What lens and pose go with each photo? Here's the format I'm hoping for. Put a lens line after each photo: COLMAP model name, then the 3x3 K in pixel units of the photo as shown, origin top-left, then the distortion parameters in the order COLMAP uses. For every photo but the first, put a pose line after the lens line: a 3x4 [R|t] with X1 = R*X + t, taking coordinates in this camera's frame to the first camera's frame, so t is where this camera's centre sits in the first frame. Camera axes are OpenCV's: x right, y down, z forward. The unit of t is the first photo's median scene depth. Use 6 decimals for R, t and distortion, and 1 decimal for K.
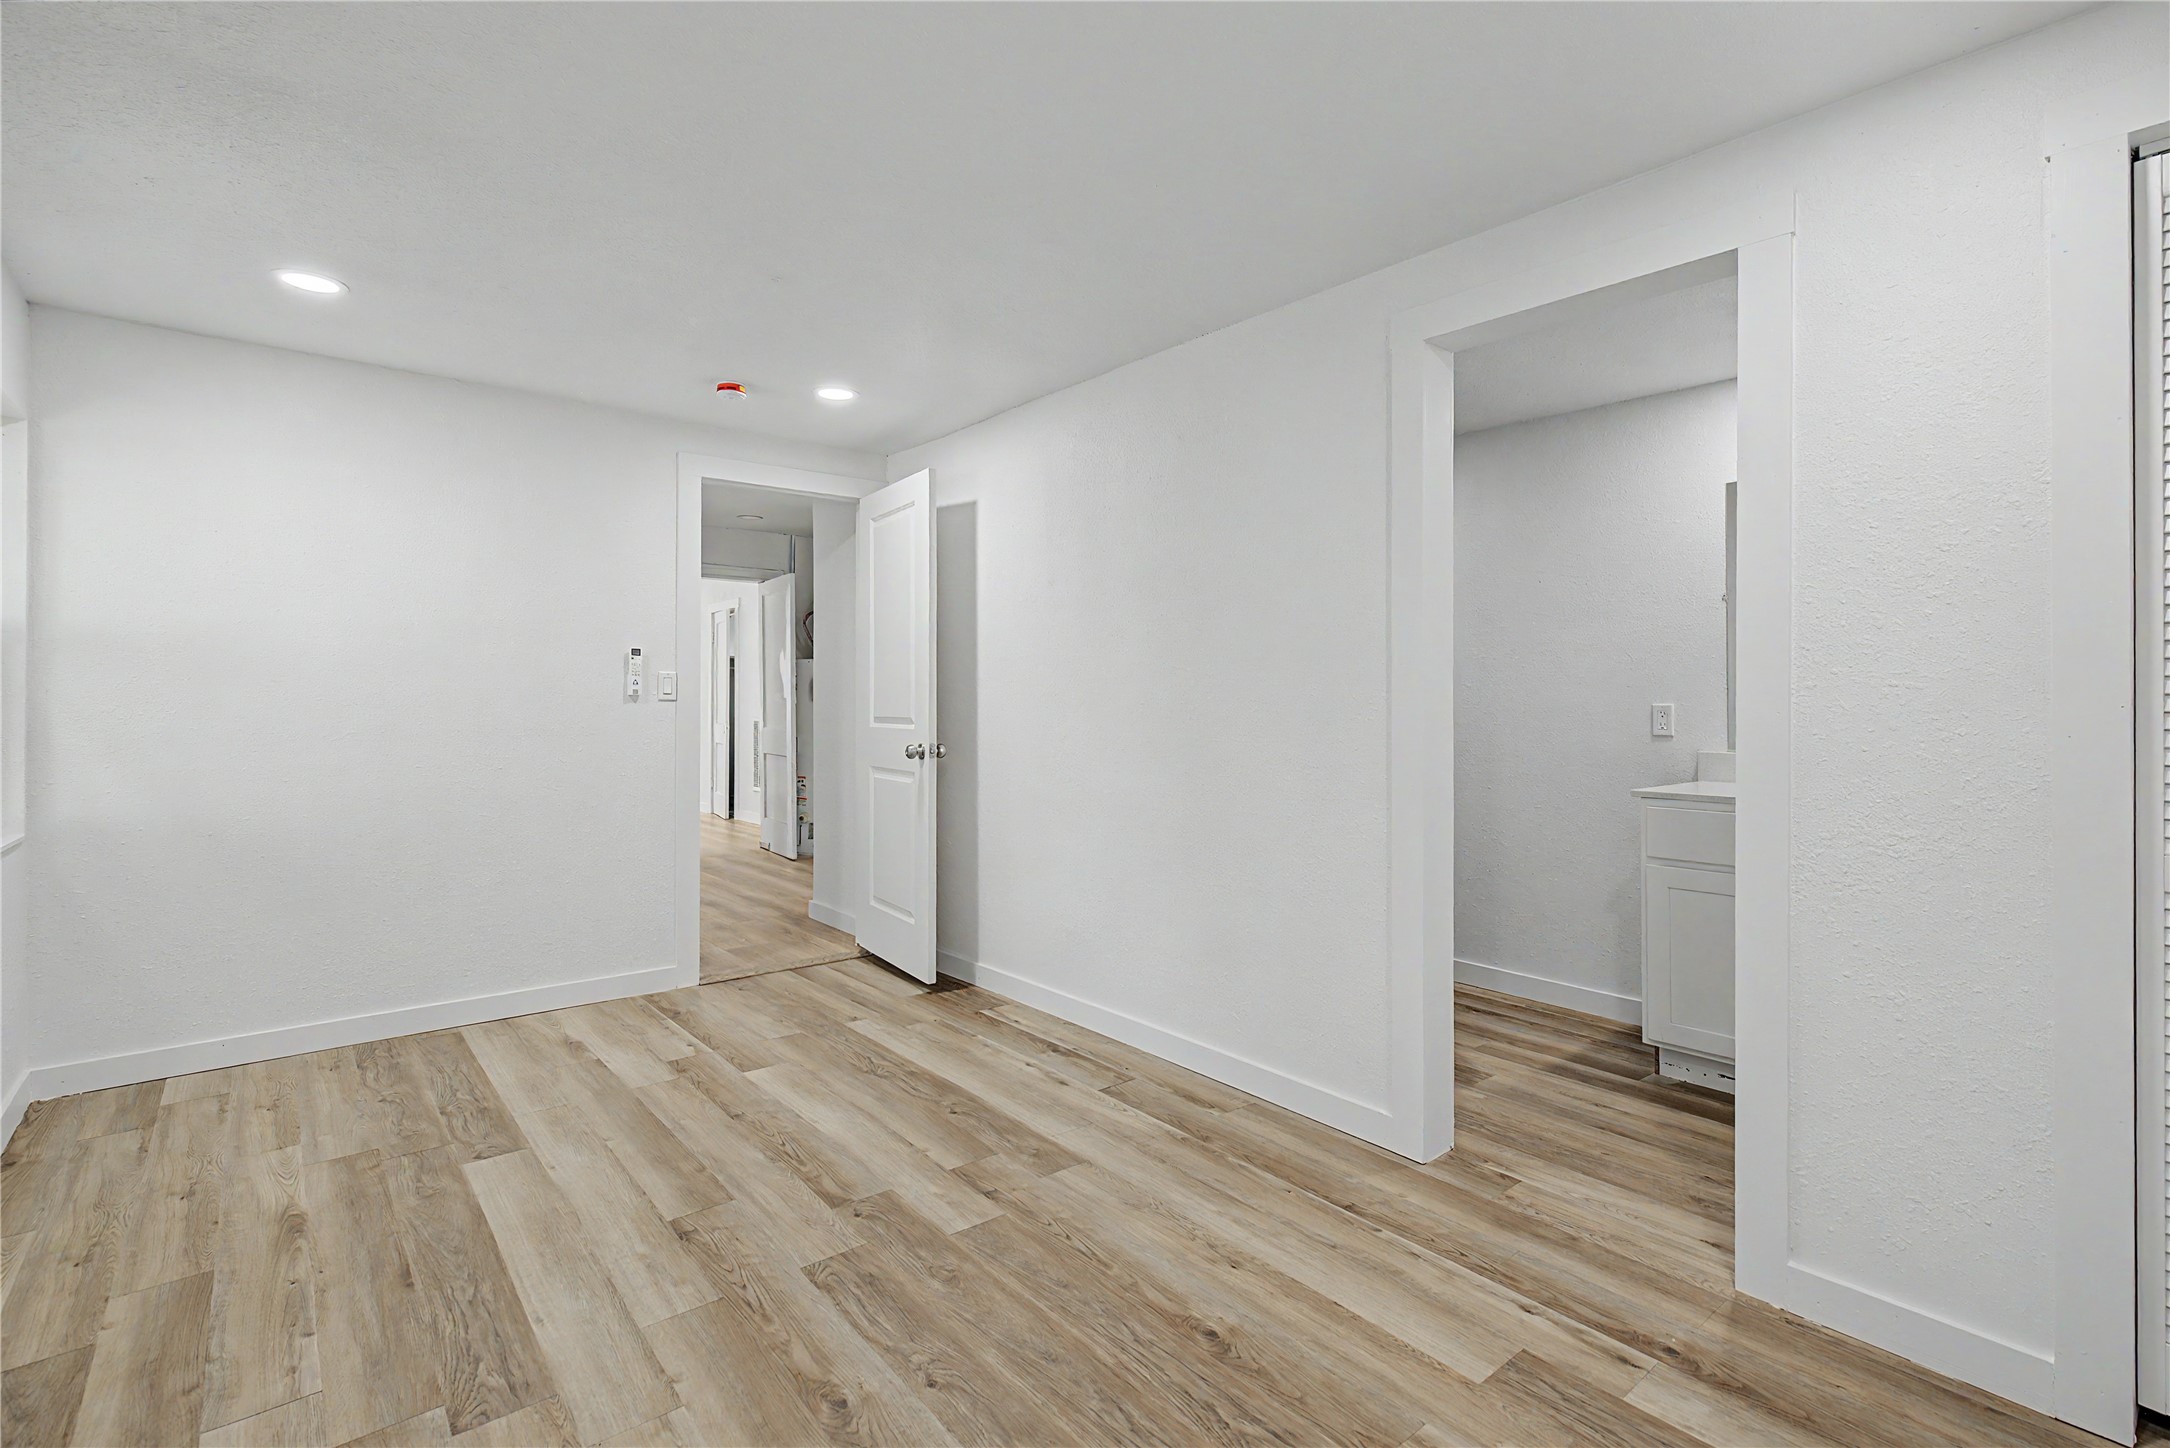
lens RADIAL K [[997.8, 0, 1085.5], [0, 997.8, 707.4], [0, 0, 1]] dist [0.000960, 0.000187]
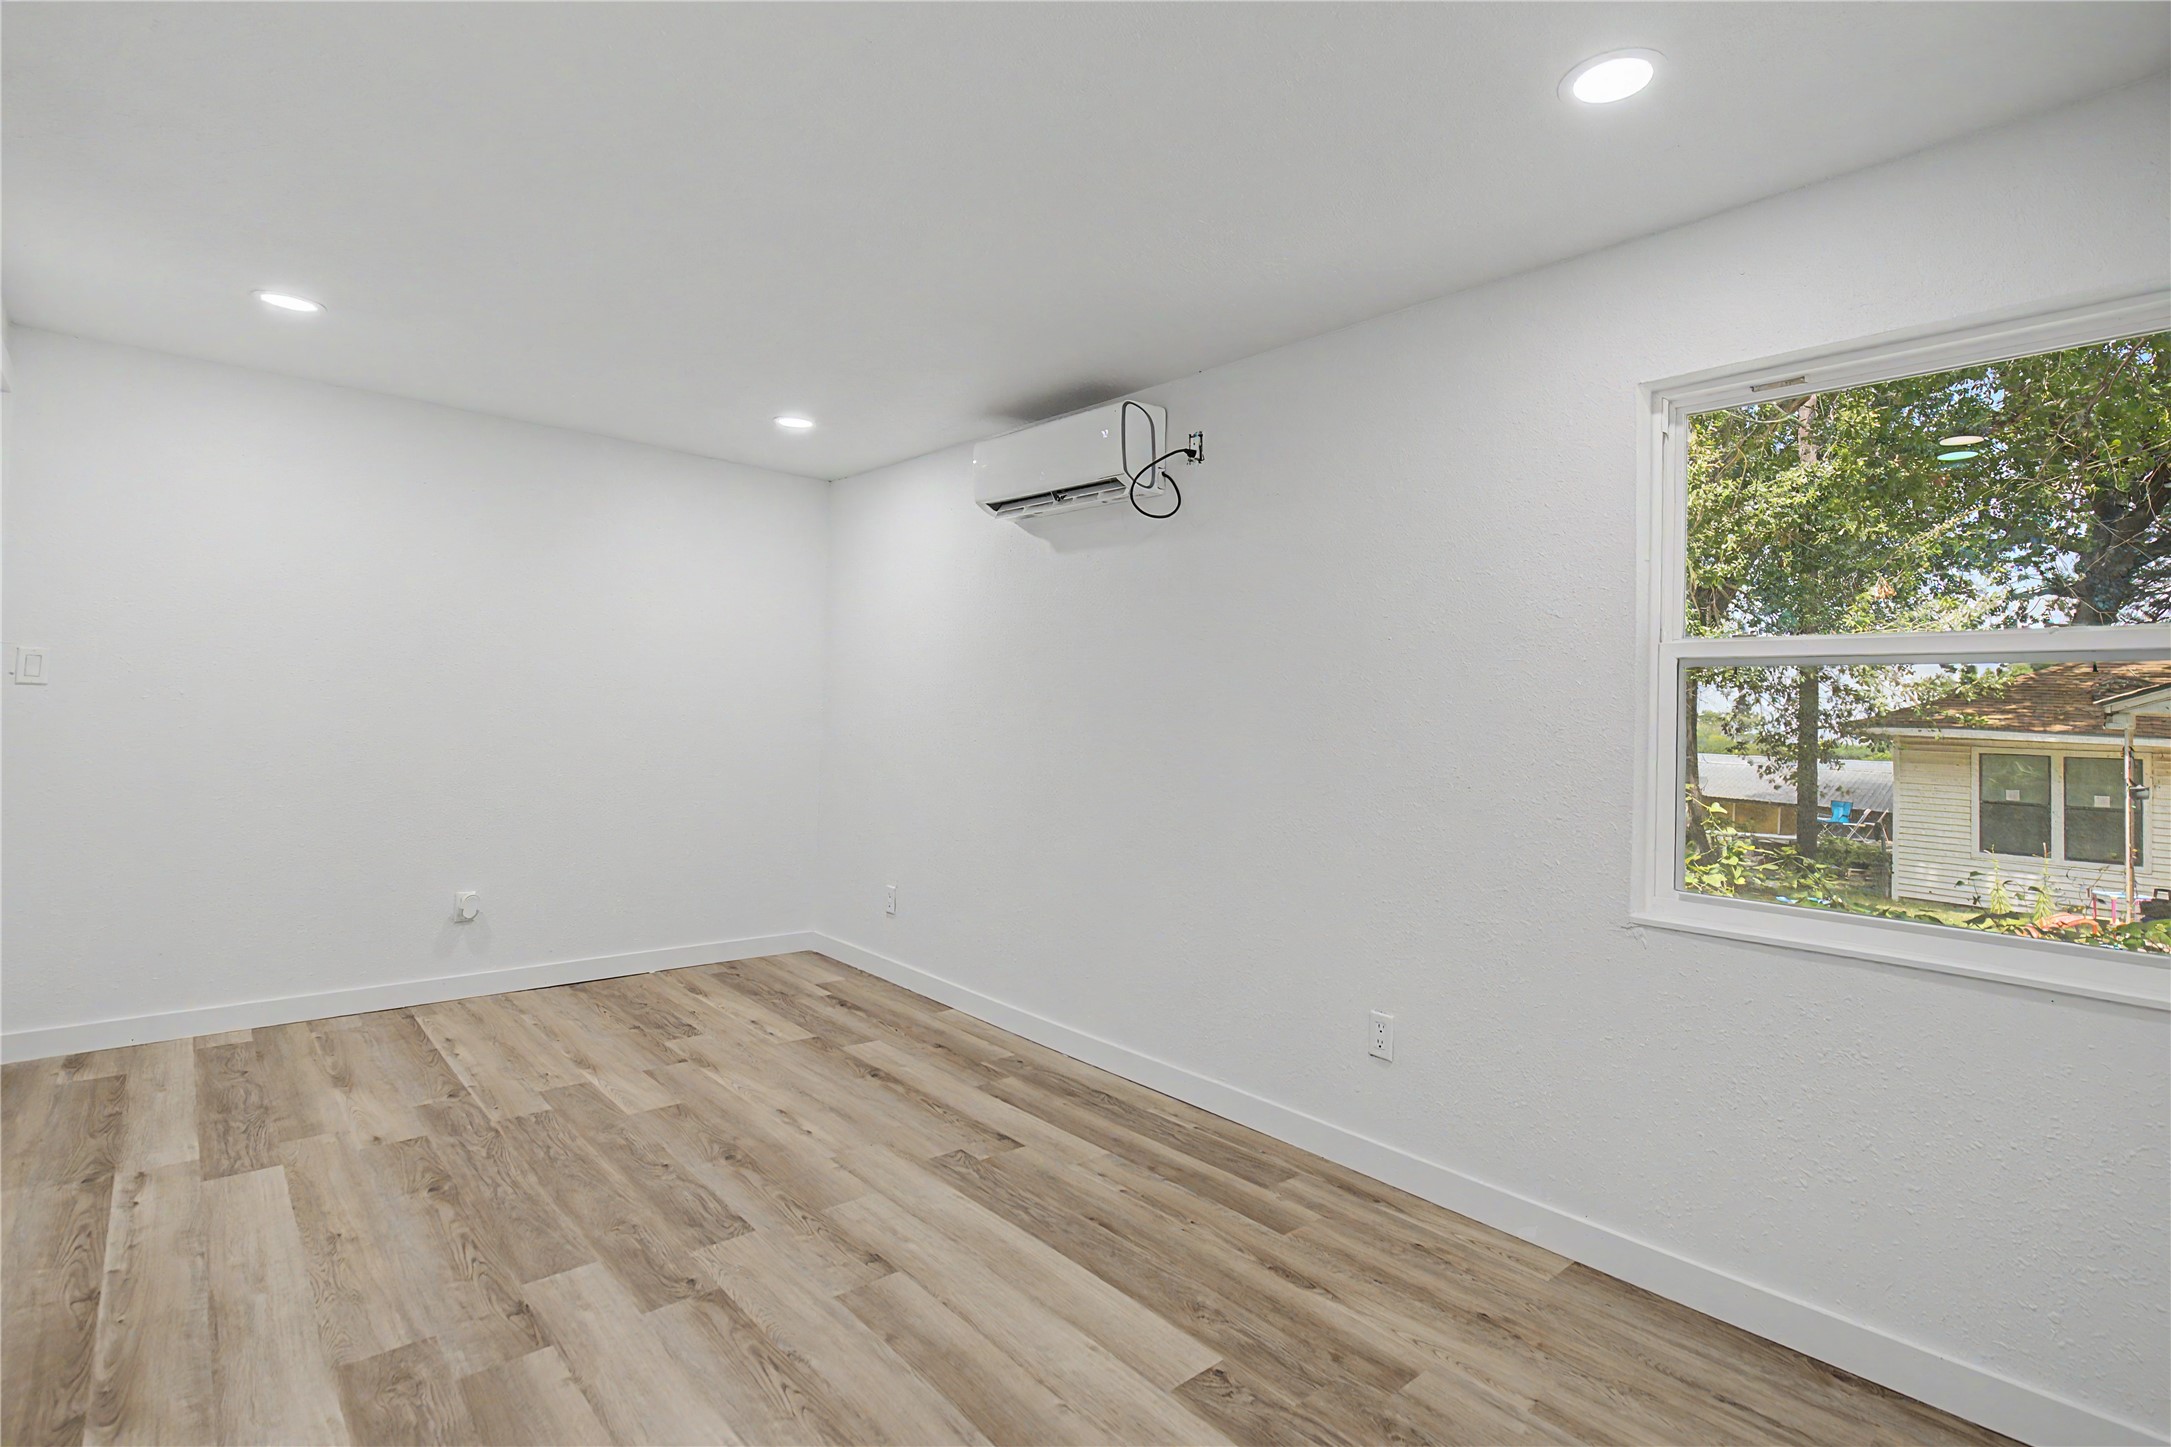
lens RADIAL K [[998.3, 0, 1086.3], [0, 998.3, 717.6], [0, 0, 1]] dist [0.000960, 0.000187]
pose [[-0.998270, -0.033272, -0.048471, -0.552734], [-0.033390, 0.999441, 0.001633, -0.013647], [0.048389, 0.003249, -0.998823, 2.025521]]
